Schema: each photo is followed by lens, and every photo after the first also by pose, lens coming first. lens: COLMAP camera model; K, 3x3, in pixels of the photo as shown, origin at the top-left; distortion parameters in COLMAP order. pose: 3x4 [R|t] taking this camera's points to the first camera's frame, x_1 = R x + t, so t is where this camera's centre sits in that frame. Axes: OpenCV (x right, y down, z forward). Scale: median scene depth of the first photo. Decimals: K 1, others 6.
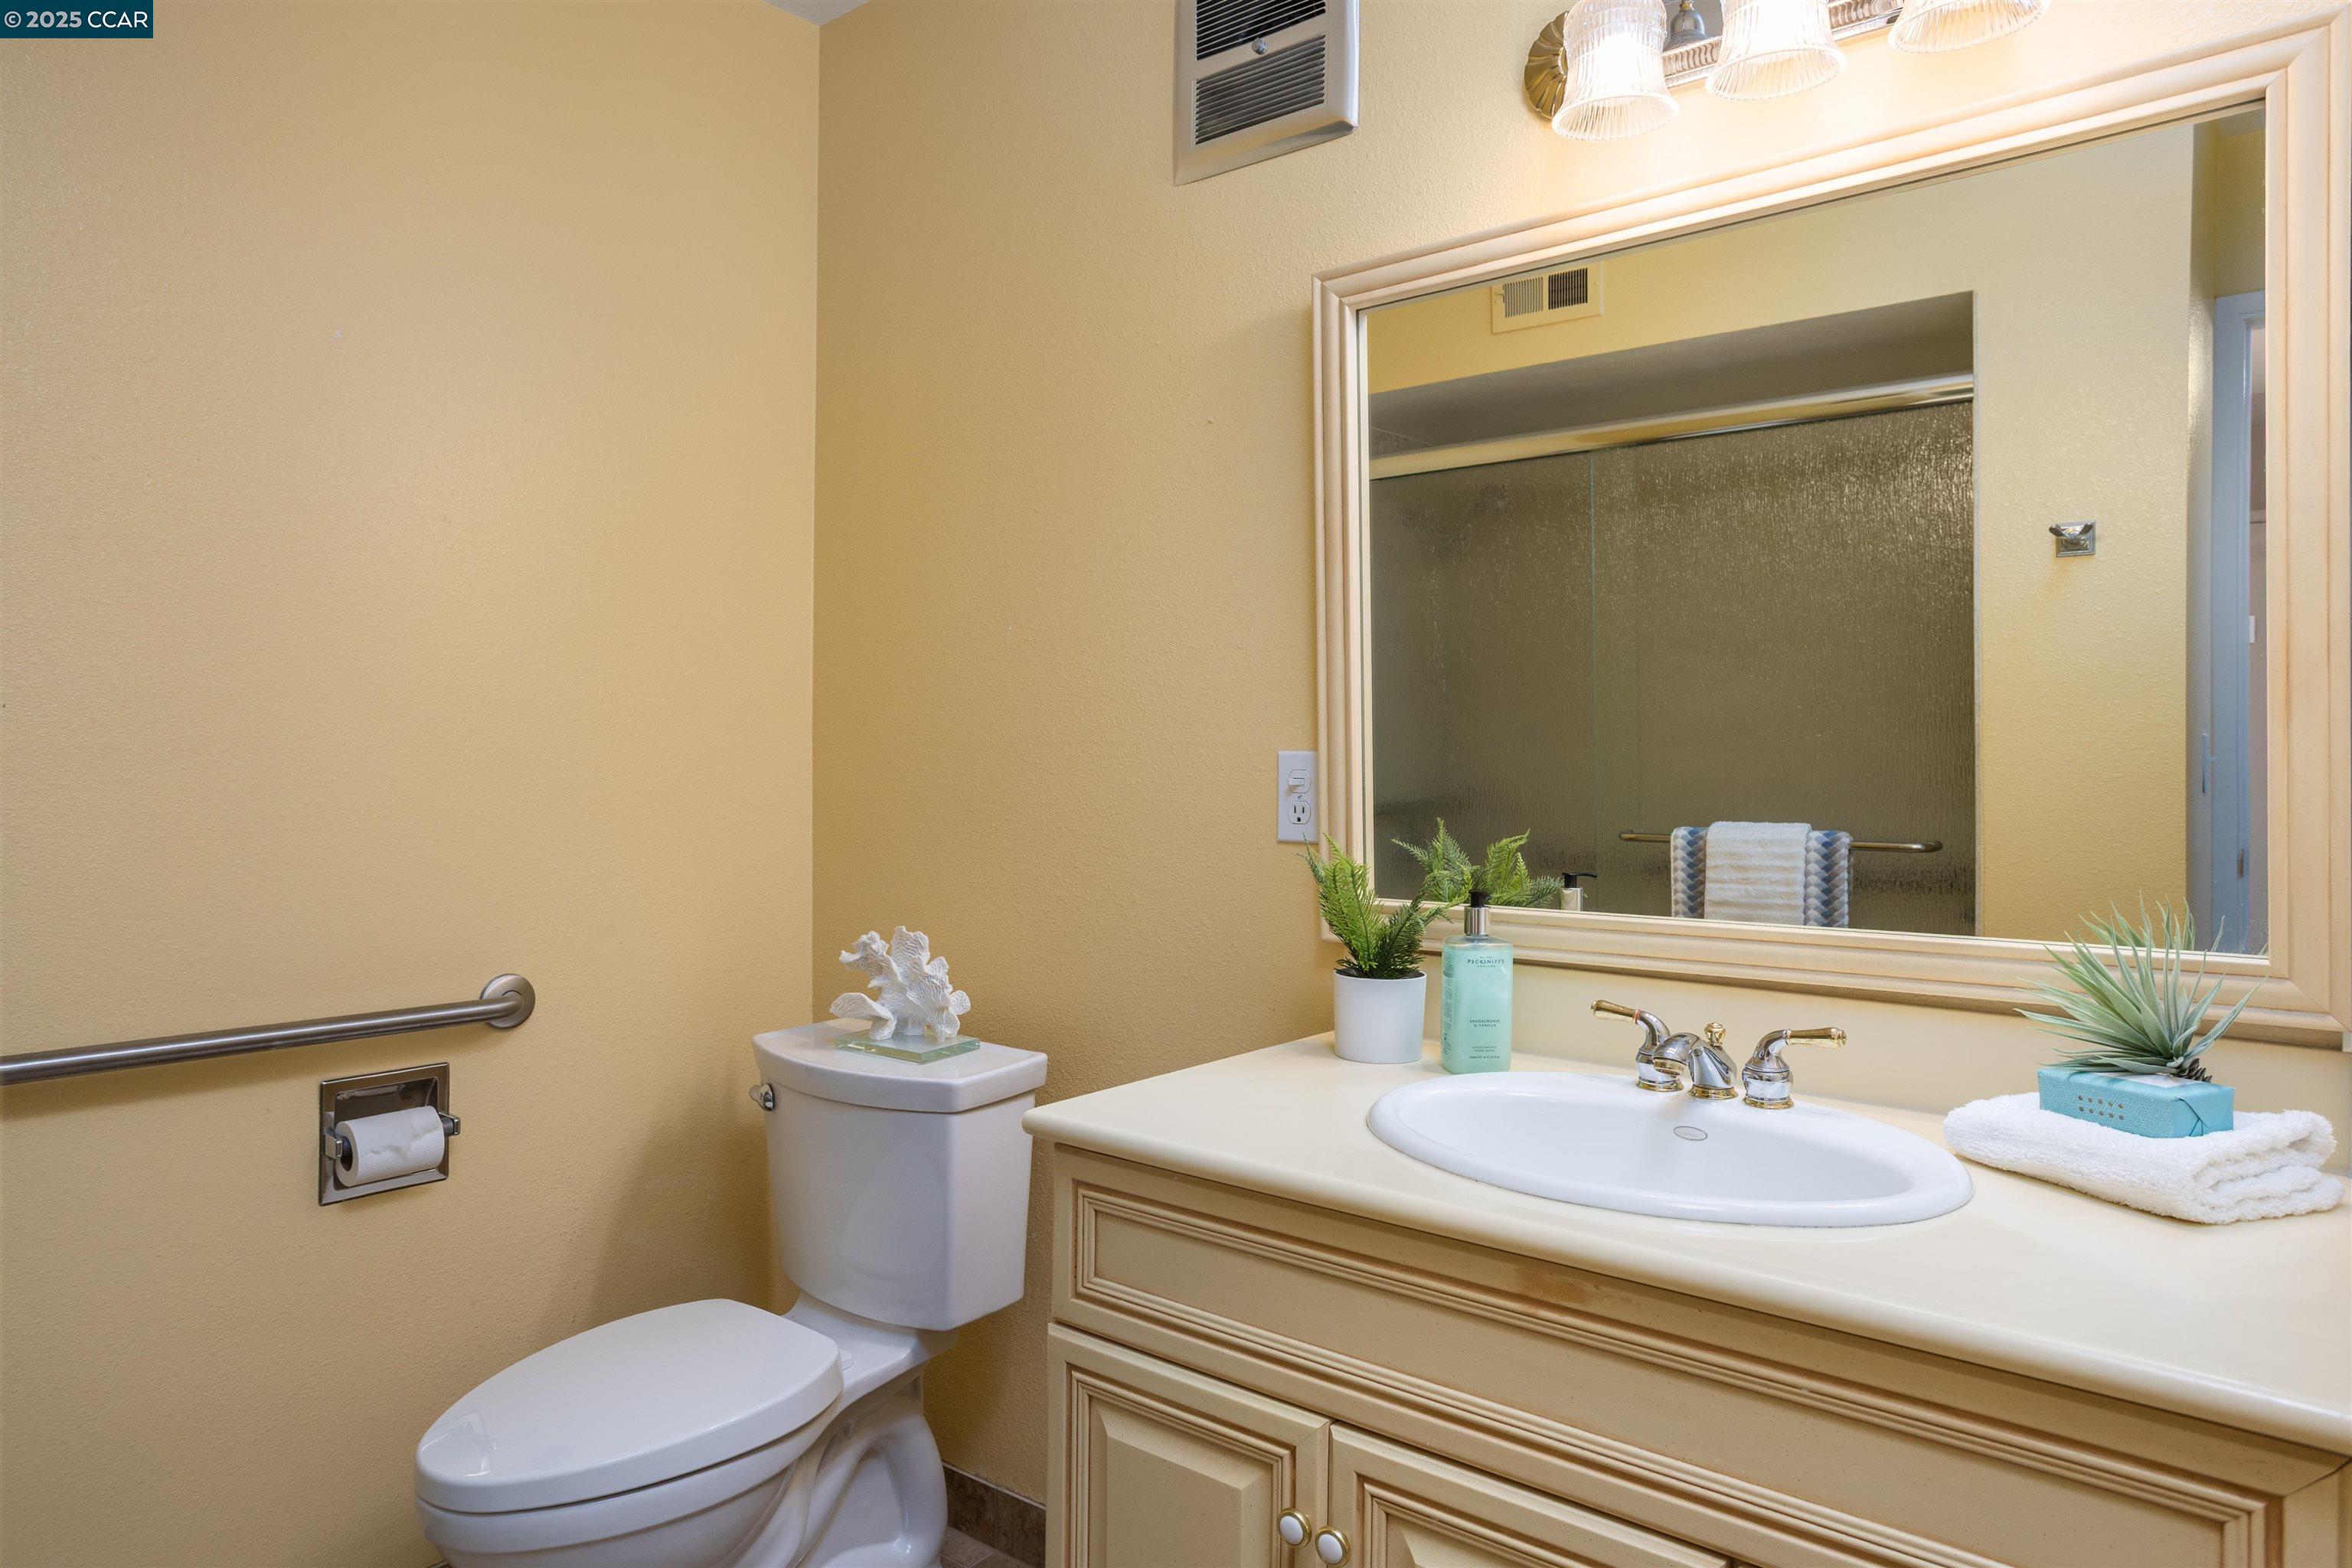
lens RADIAL K [[1414.5, 0, 1172.2], [0, 1414.5, 771.3], [0, 0, 1]] dist [0.003939, 0.003022]
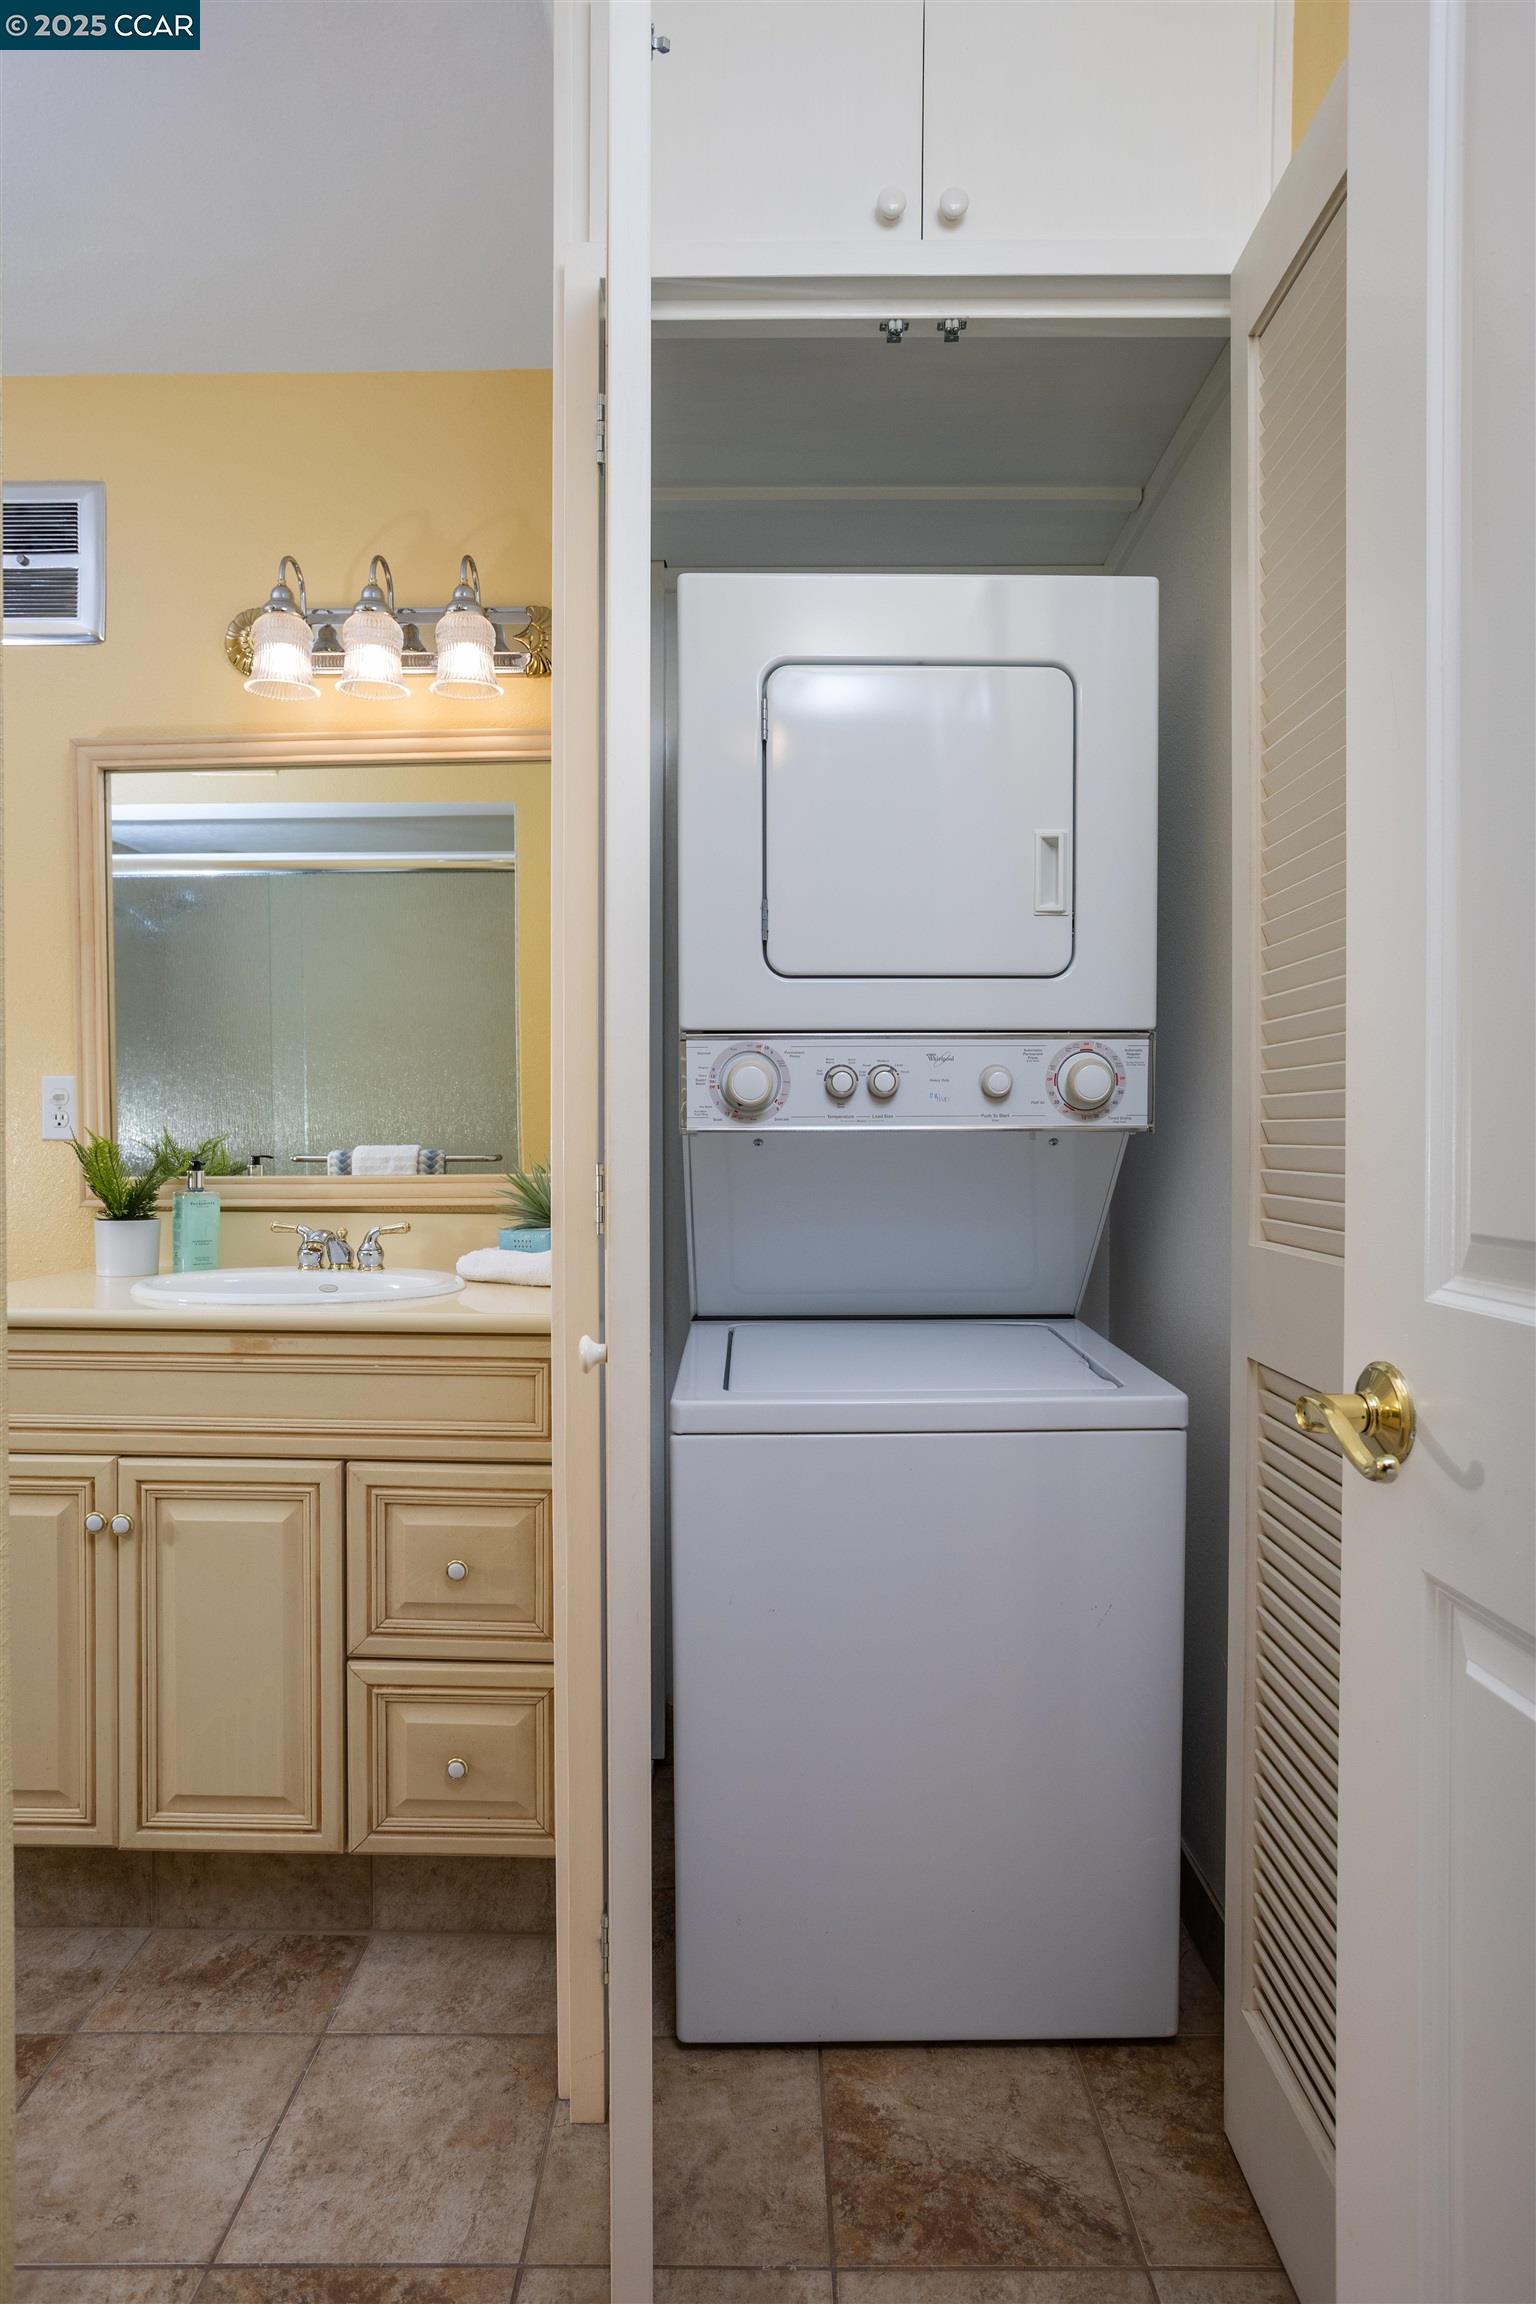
lens RADIAL K [[1291.7, 0, 760.9], [0, 1291.7, 1147.3], [0, 0, 1]] dist [-0.001601, 0.001791]
pose [[0.793660, -0.007868, 0.608310, -0.162565], [0.005858, 0.999969, 0.005290, 0.063620], [-0.608333, -0.000635, 0.793682, -0.530758]]
